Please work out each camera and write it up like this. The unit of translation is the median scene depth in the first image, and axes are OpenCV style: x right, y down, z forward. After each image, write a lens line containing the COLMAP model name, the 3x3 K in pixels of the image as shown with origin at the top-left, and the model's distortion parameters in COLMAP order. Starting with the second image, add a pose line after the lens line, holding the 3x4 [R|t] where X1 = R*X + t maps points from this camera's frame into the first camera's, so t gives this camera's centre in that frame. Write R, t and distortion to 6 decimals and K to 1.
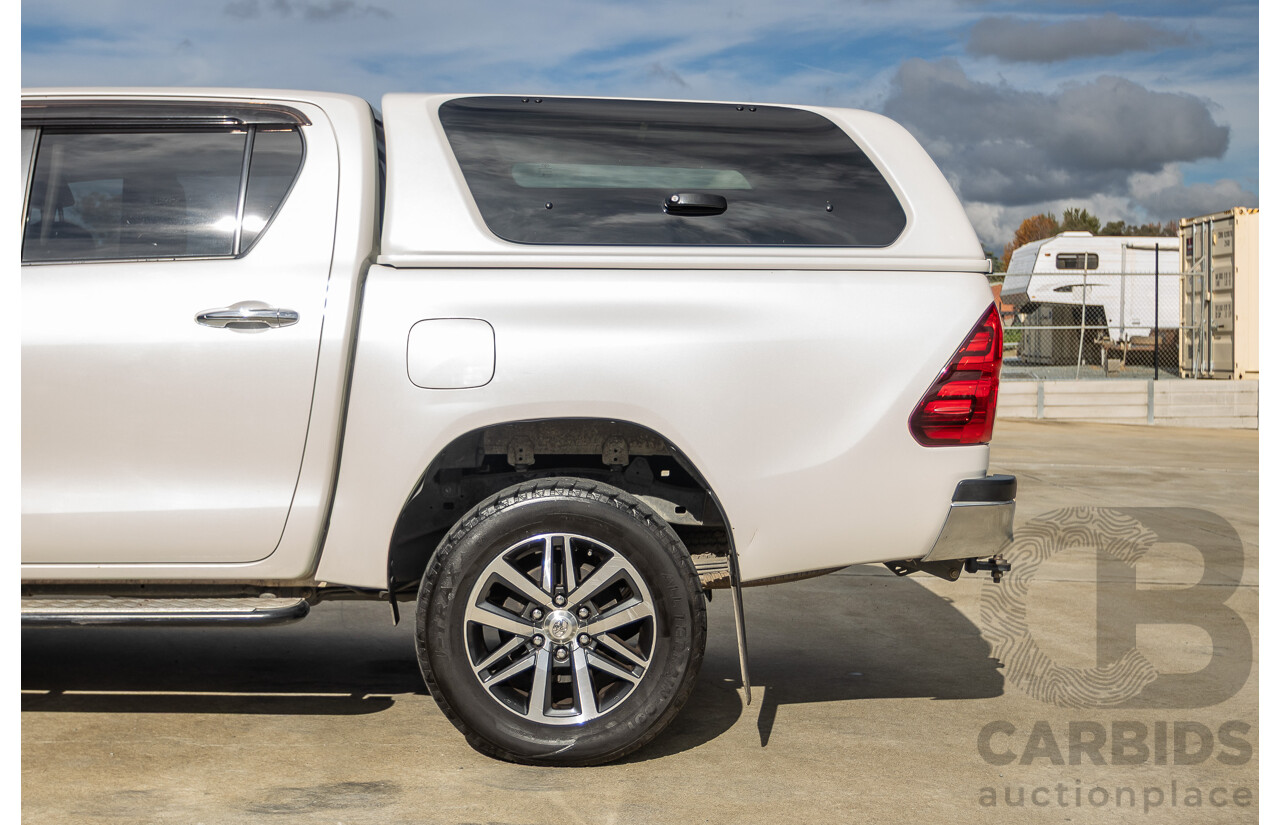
lens RADIAL K [[1412.9, 0, 640.0], [0, 1412.9, 412.5], [0, 0, 1]] dist [-0.008100, 0.006120]
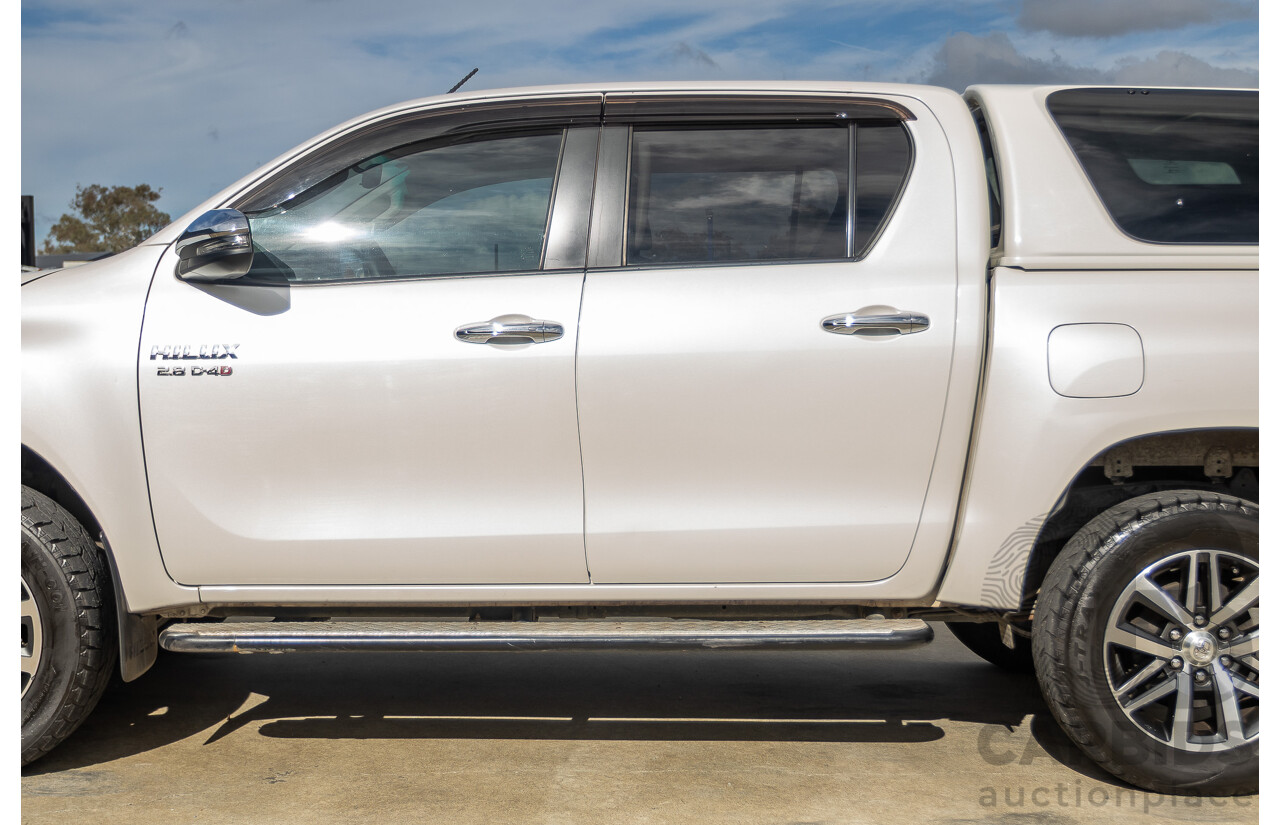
lens RADIAL K [[1516.2, 0, 640.0], [0, 1516.2, 412.5], [0, 0, 1]] dist [-0.010008, -0.043430]
pose [[0.999802, -0.004889, -0.019269, -0.411513], [0.004838, 0.999985, -0.002678, -0.005449], [0.019282, 0.002585, 0.999811, -0.020265]]
